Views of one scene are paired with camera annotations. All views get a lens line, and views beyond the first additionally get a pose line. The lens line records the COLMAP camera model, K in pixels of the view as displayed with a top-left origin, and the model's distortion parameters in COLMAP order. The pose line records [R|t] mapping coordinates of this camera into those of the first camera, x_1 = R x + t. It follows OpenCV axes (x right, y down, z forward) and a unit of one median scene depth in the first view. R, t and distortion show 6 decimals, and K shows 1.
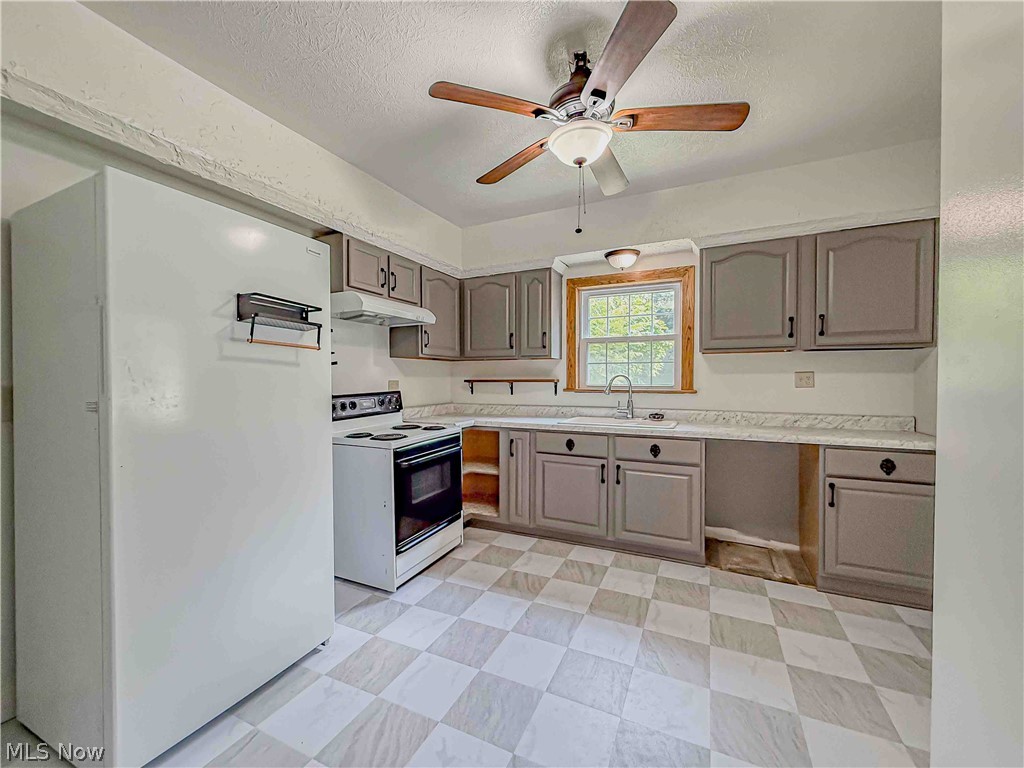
lens RADIAL K [[409.9, 0, 508.3], [0, 409.9, 383.8], [0, 0, 1]] dist [0.001974, 0.000099]
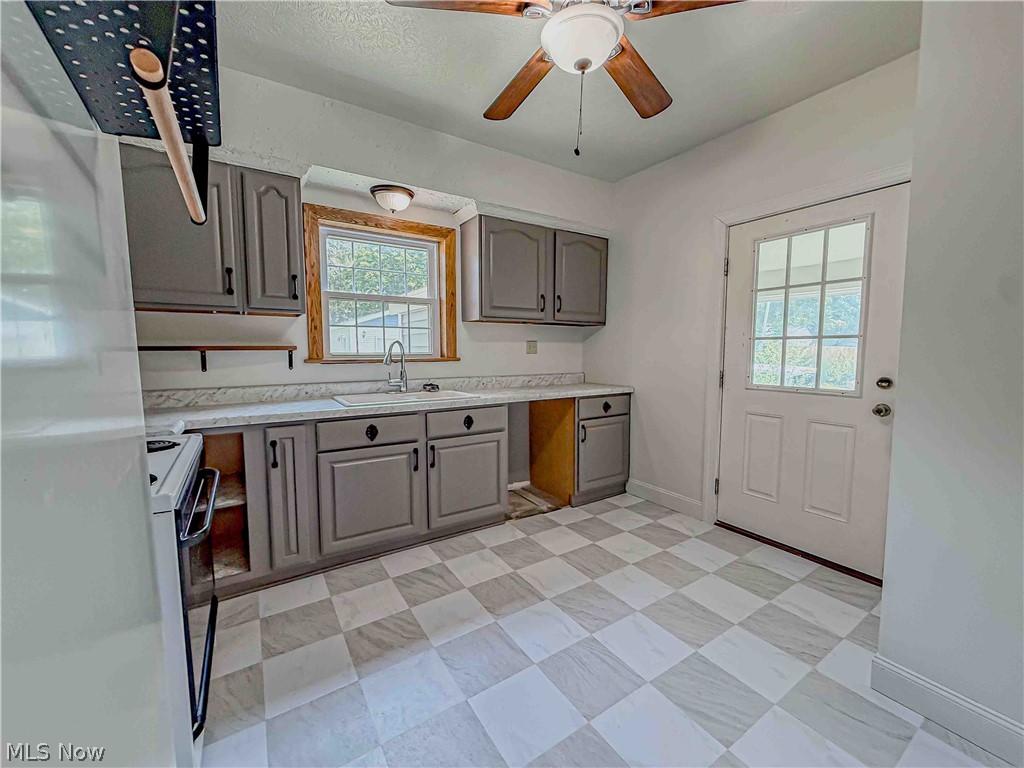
lens RADIAL K [[409.9, 0, 508.3], [0, 409.9, 383.8], [0, 0, 1]] dist [0.001974, 0.000099]
pose [[0.525455, -0.070358, 0.847907, -0.364384], [0.009730, 0.997007, 0.076701, 0.003911], [-0.850765, -0.032053, 0.524567, 0.409502]]
